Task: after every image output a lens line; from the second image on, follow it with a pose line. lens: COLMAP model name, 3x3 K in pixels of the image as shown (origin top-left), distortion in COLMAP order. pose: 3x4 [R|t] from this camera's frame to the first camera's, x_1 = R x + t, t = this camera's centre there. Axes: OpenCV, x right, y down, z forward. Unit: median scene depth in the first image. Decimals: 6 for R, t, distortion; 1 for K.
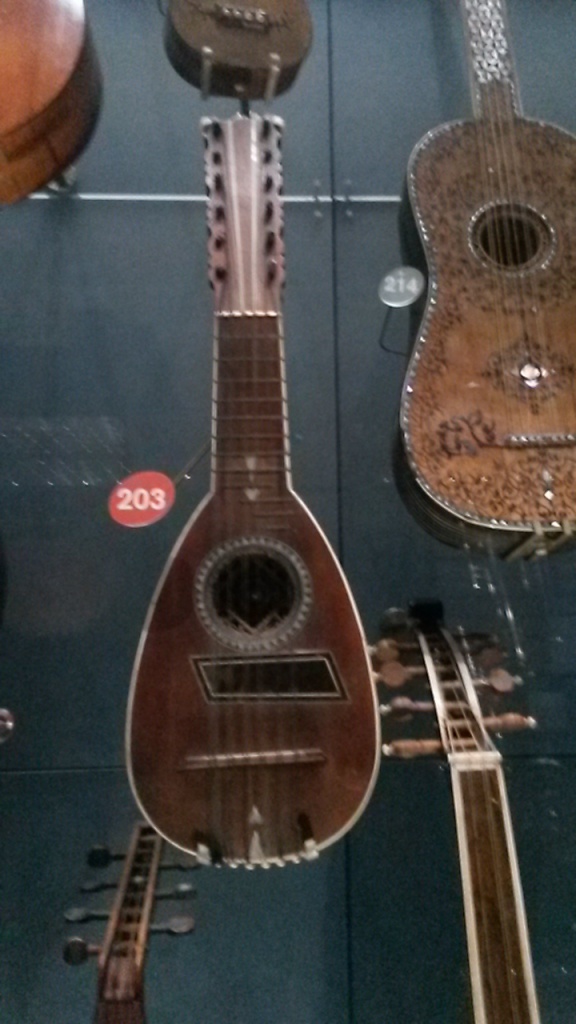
lens RADIAL K [[812.1, 0, 291.7], [0, 812.1, 507.1], [0, 0, 1]] dist [0.069269, -0.097272]
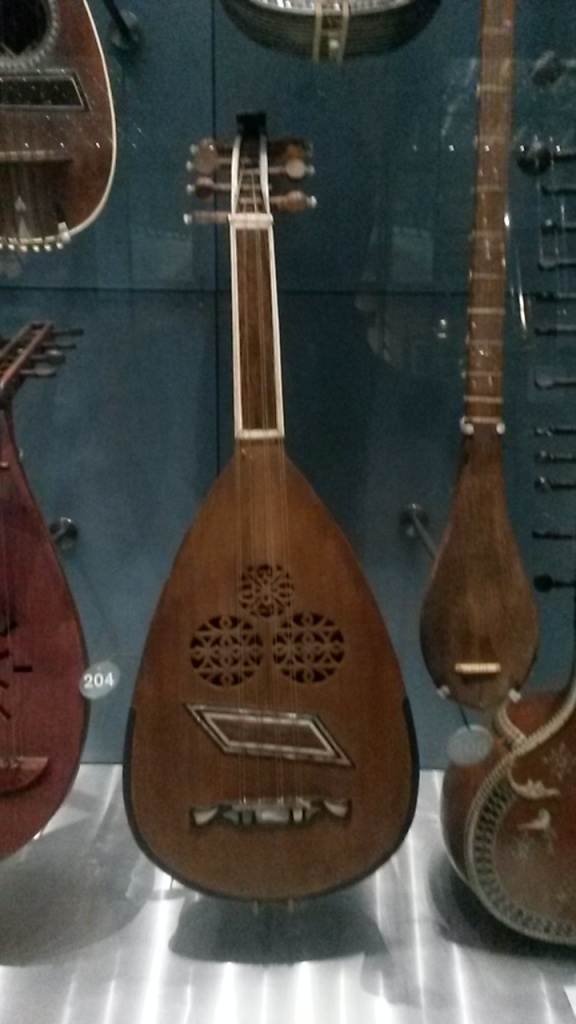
lens RADIAL K [[812.1, 0, 292.8], [0, 812.1, 482.1], [0, 0, 1]] dist [0.069269, -0.097272]
pose [[0.998667, 0.027669, -0.043569, 0.314080], [-0.012442, 0.948326, 0.317054, 0.261759], [0.050090, -0.316089, 0.947406, -0.234791]]
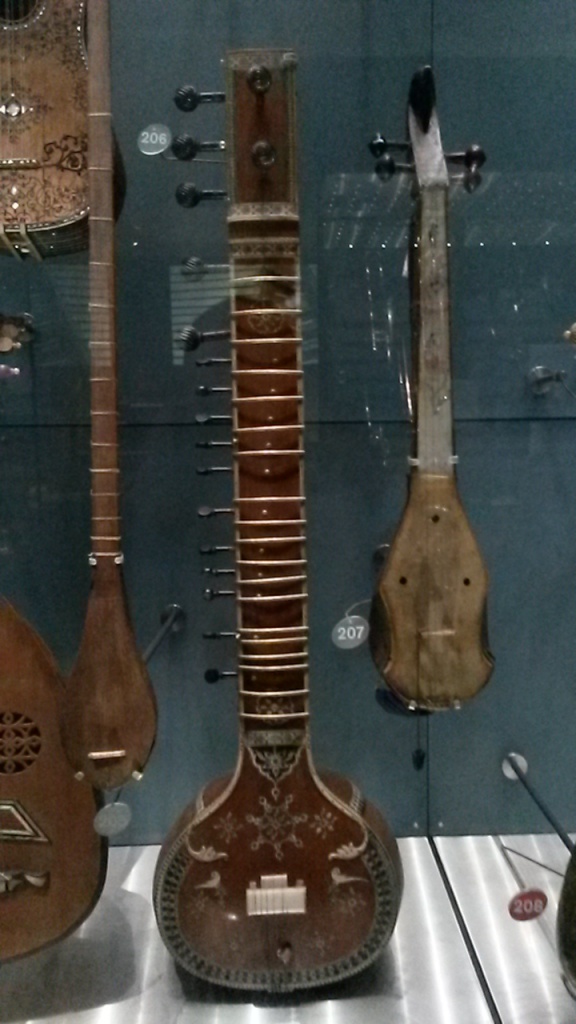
lens RADIAL K [[812.1, 0, 296.1], [0, 812.1, 488.6], [0, 0, 1]] dist [0.069269, -0.097272]
pose [[0.999928, -0.004648, 0.011057, 0.743964], [0.001873, 0.971062, 0.238819, 0.114867], [-0.011847, -0.238781, 0.971001, -0.446823]]
